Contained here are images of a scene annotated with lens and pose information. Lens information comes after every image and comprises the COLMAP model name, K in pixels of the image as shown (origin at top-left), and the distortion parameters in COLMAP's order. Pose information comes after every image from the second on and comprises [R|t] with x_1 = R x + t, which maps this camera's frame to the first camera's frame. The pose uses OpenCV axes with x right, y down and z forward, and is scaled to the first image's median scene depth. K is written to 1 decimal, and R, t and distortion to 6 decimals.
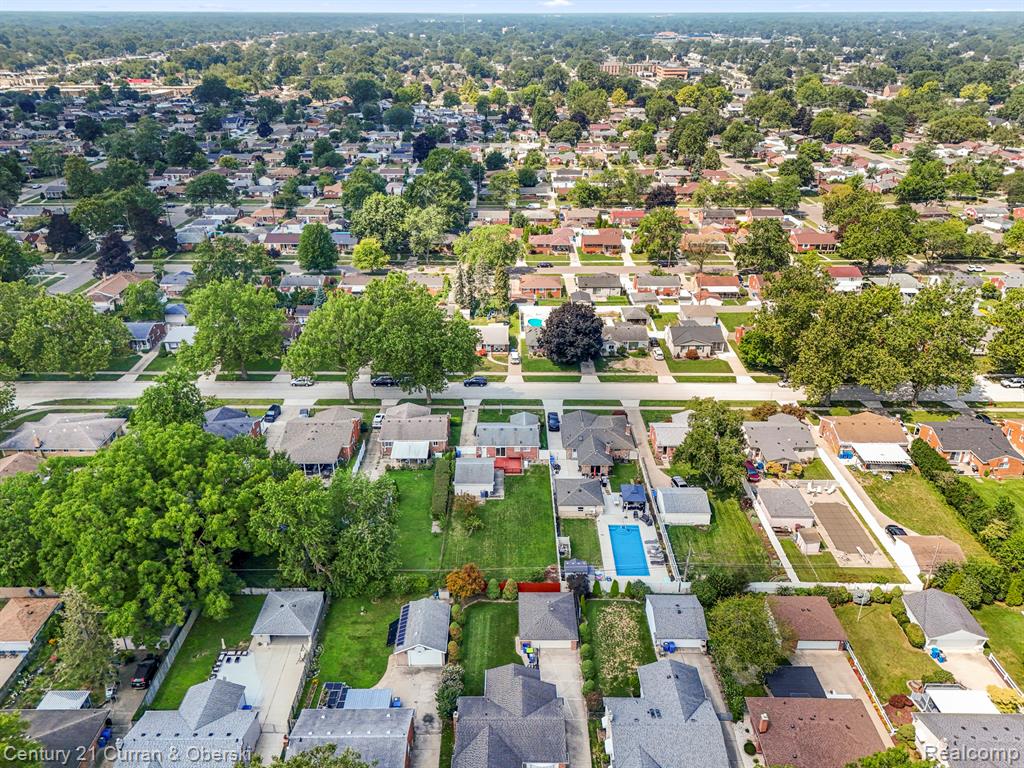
lens RADIAL K [[770.4, 0, 512.0], [0, 770.4, 384.0], [0, 0, 1]] dist [0.104583, -0.092424]
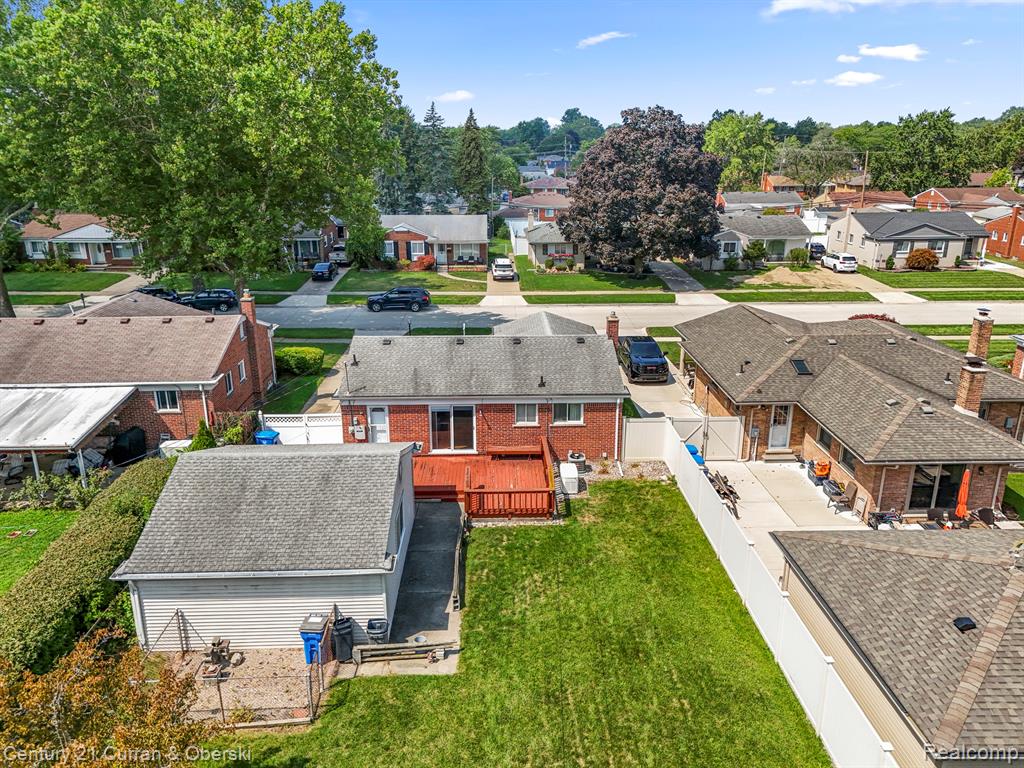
lens RADIAL K [[750.7, 0, 509.7], [0, 750.7, 385.2], [0, 0, 1]] dist [0.080697, -0.079754]
pose [[0.999714, -0.012016, 0.020699, -0.002448], [0.014611, 0.991389, -0.130133, 0.106269], [-0.018957, 0.130398, 0.991280, 0.794193]]
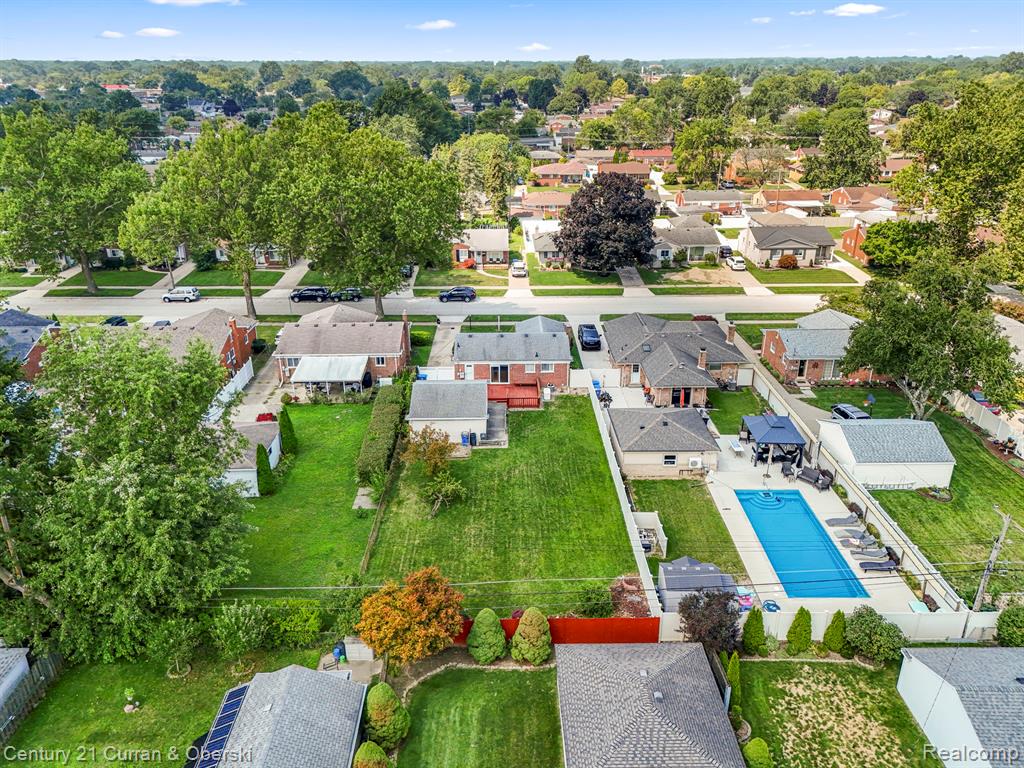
lens RADIAL K [[750.7, 0, 509.7], [0, 750.7, 385.2], [0, 0, 1]] dist [0.080697, -0.079754]
pose [[0.999936, -0.010302, 0.004759, -0.010457], [0.010502, 0.998975, -0.044020, 0.121667], [-0.004301, 0.044067, 0.999019, 0.480019]]
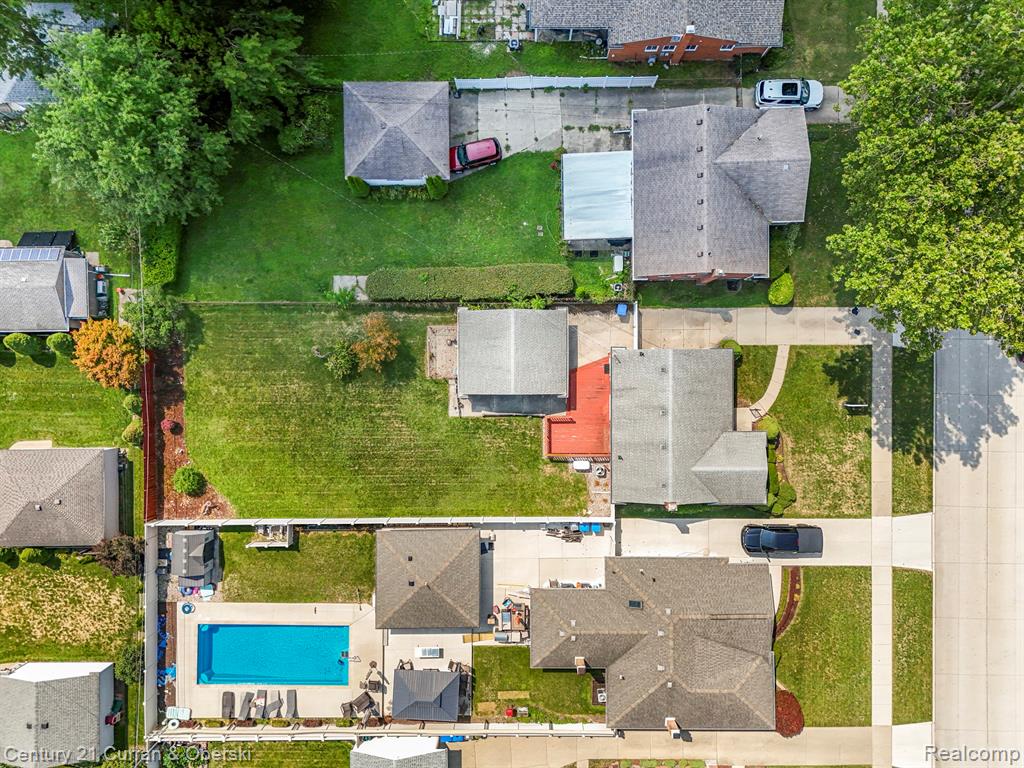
lens RADIAL K [[750.7, 0, 509.7], [0, 750.7, 385.2], [0, 0, 1]] dist [0.080697, -0.079754]
pose [[0.002265, 0.999924, 0.012136, -0.033261], [-0.421481, -0.010051, 0.906781, -0.271771], [0.906834, -0.007169, 0.421426, 0.785362]]
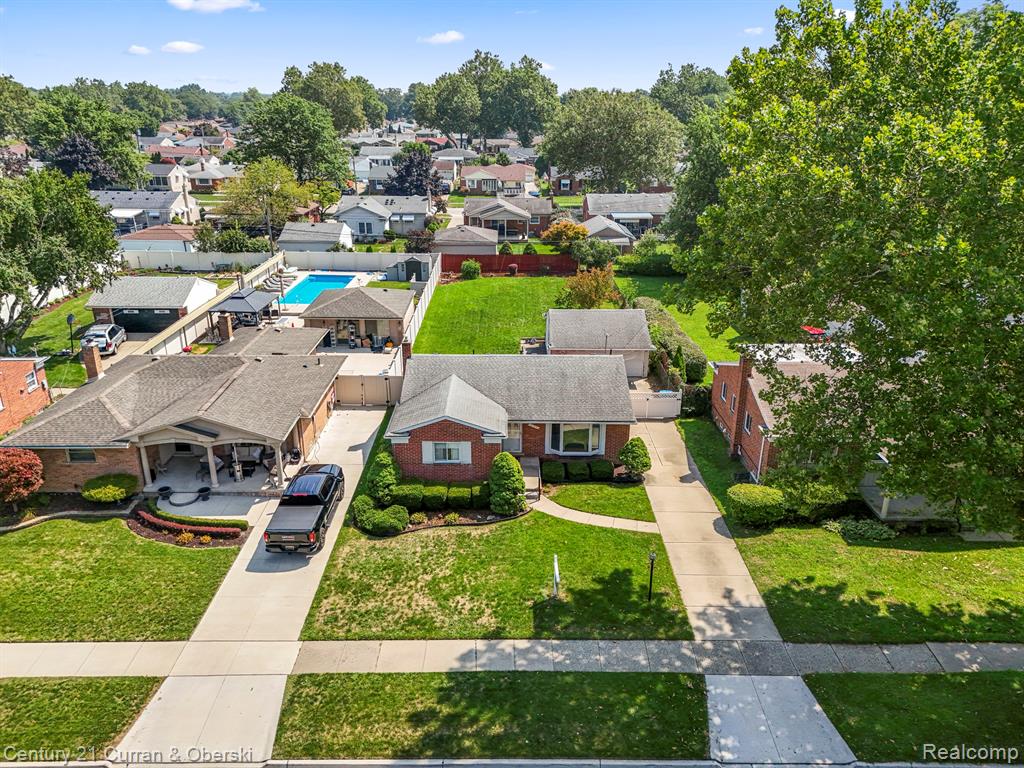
lens RADIAL K [[750.7, 0, 509.7], [0, 750.7, 385.2], [0, 0, 1]] dist [0.080697, -0.079754]
pose [[-0.999991, -0.004146, 0.001257, -0.003910], [-0.001945, 0.688891, 0.724862, -0.144822], [-0.003872, 0.724853, -0.688893, 1.243386]]
